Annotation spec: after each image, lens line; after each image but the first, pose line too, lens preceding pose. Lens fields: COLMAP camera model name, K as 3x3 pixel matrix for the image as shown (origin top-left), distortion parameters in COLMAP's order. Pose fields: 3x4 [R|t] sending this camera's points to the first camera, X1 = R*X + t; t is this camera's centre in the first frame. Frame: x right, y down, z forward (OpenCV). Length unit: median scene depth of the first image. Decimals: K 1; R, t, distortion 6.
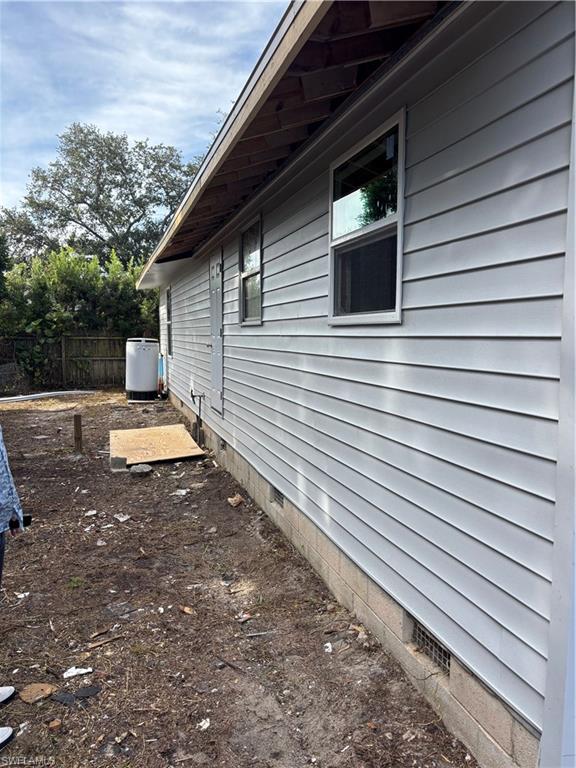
lens RADIAL K [[597.8, 0, 288.0], [0, 597.8, 384.0], [0, 0, 1]] dist [0.054009, -0.050374]
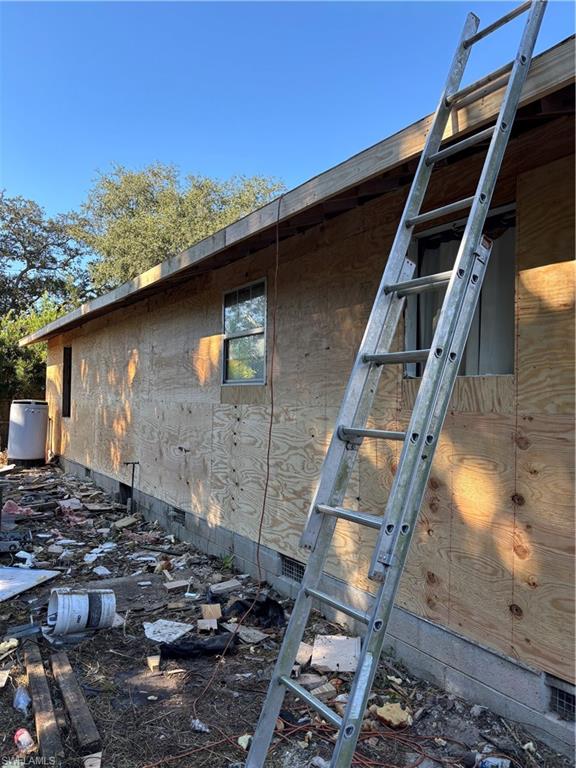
lens RADIAL K [[597.8, 0, 288.0], [0, 597.8, 384.0], [0, 0, 1]] dist [0.054009, -0.050374]
pose [[0.962791, 0.026151, 0.268977, -0.550016], [0.004131, 0.993767, -0.111404, 0.006324], [-0.270214, 0.108369, 0.956682, 0.125513]]
